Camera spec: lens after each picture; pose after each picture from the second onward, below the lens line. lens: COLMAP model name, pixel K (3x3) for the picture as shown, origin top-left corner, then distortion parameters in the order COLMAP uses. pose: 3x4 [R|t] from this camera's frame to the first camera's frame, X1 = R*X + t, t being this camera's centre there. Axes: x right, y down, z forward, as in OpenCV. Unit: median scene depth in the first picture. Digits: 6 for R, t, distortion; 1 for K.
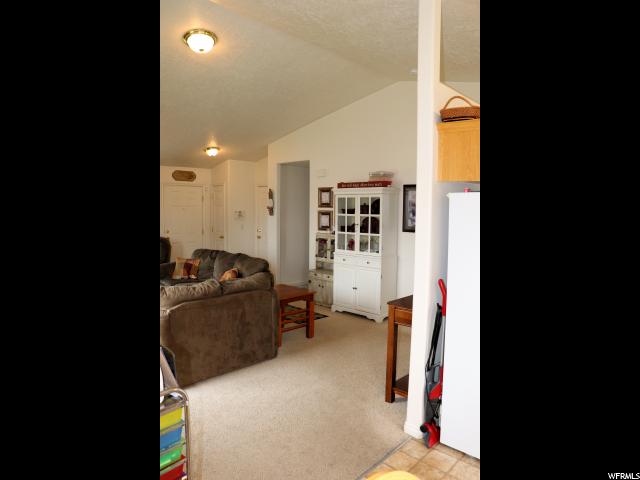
lens RADIAL K [[390.1, 0, 320.0], [0, 390.1, 240.0], [0, 0, 1]] dist [-0.135549, 0.000110]
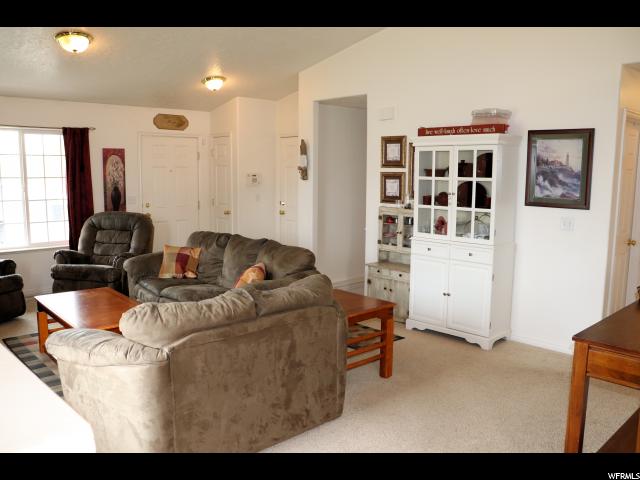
lens RADIAL K [[518.3, 0, 320.0], [0, 518.3, 240.0], [0, 0, 1]] dist [-0.166368, 0.121477]
pose [[0.999206, 0.002279, -0.039773, -0.083451], [-0.000408, 0.998895, 0.046991, -0.003752], [0.039836, -0.046938, 0.998103, 0.159930]]
